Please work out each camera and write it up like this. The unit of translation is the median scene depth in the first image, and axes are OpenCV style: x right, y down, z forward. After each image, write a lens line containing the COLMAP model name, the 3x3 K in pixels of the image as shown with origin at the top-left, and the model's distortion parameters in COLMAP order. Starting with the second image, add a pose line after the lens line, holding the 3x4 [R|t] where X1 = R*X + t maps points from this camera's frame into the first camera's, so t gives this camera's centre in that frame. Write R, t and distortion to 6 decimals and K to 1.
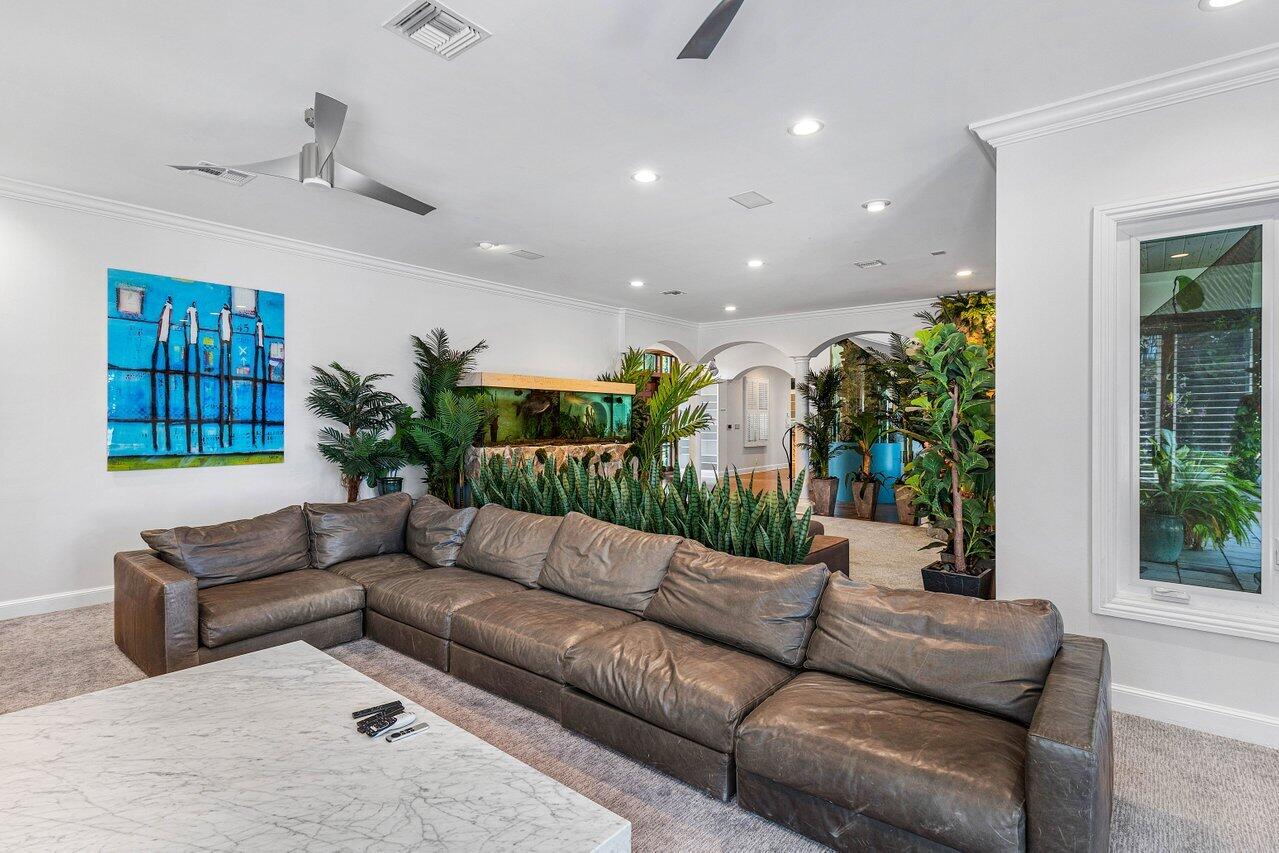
lens RADIAL K [[633.6, 0, 638.7], [0, 633.6, 424.9], [0, 0, 1]] dist [-0.002265, -0.000028]
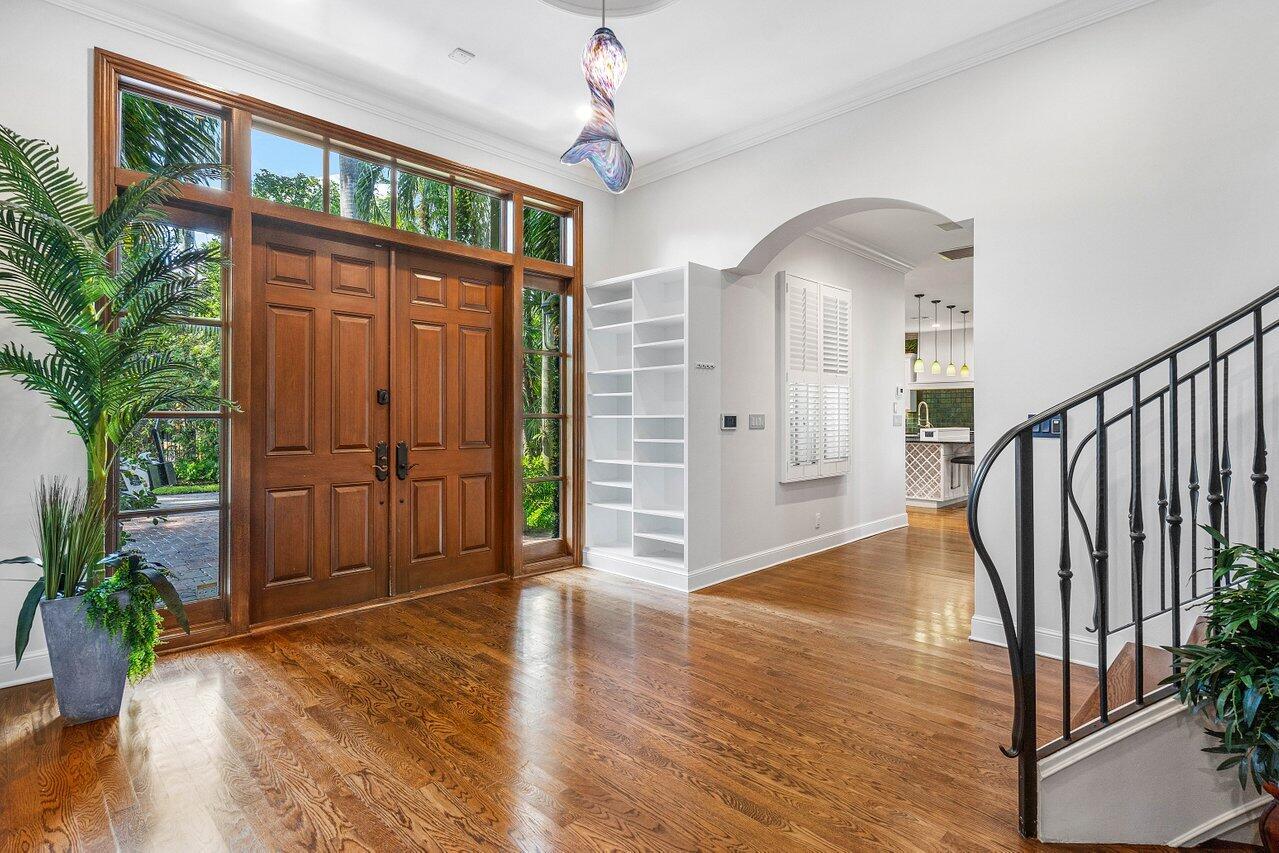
lens RADIAL K [[633.6, 0, 640.5], [0, 633.6, 423.1], [0, 0, 1]] dist [-0.002265, -0.000028]
pose [[0.995796, -0.001248, -0.091596, 0.122867], [0.000768, 0.999986, -0.005271, 0.004850], [0.091601, 0.005179, 0.995782, 0.653123]]
